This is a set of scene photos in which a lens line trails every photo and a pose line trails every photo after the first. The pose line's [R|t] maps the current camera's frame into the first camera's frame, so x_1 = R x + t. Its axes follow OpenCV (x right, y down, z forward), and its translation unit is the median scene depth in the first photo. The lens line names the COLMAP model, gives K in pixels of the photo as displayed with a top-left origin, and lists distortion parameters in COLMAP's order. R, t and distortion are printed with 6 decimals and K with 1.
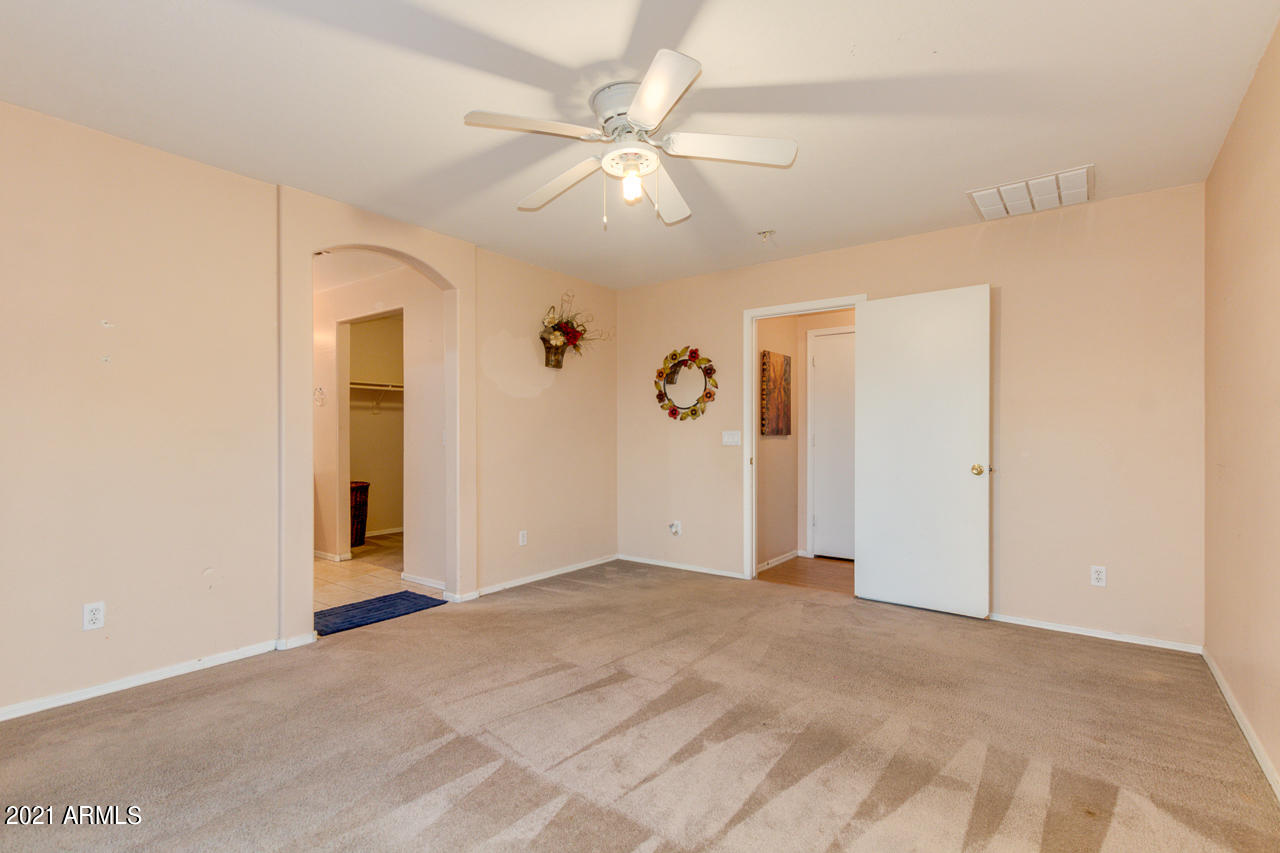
lens RADIAL K [[596.5, 0, 638.7], [0, 596.5, 435.4], [0, 0, 1]] dist [0.008422, 0.000074]
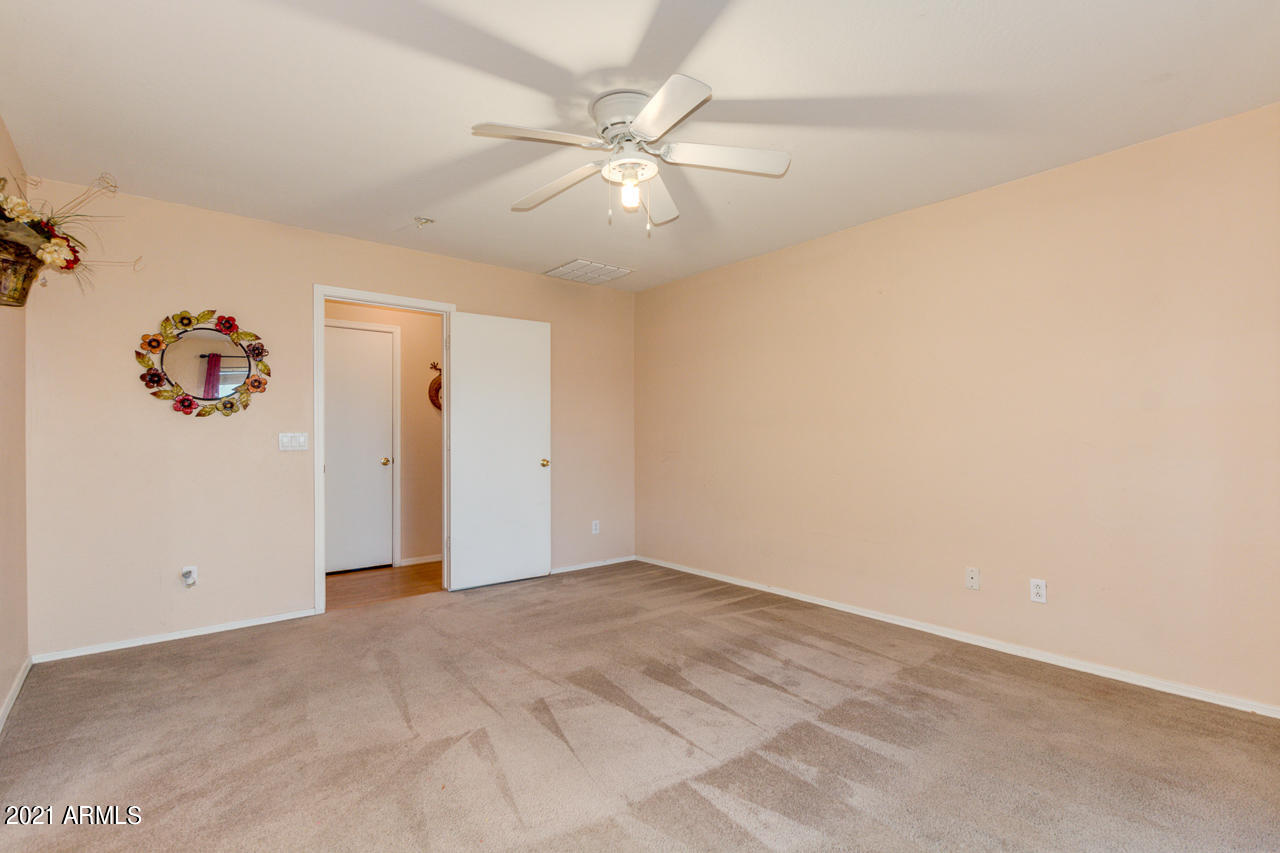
lens RADIAL K [[596.5, 0, 638.7], [0, 596.5, 435.4], [0, 0, 1]] dist [0.008422, 0.000074]
pose [[0.243401, -0.001419, 0.969925, -0.564988], [0.003402, 0.999994, 0.000609, -0.002373], [-0.969920, 0.003151, 0.243405, 0.413903]]
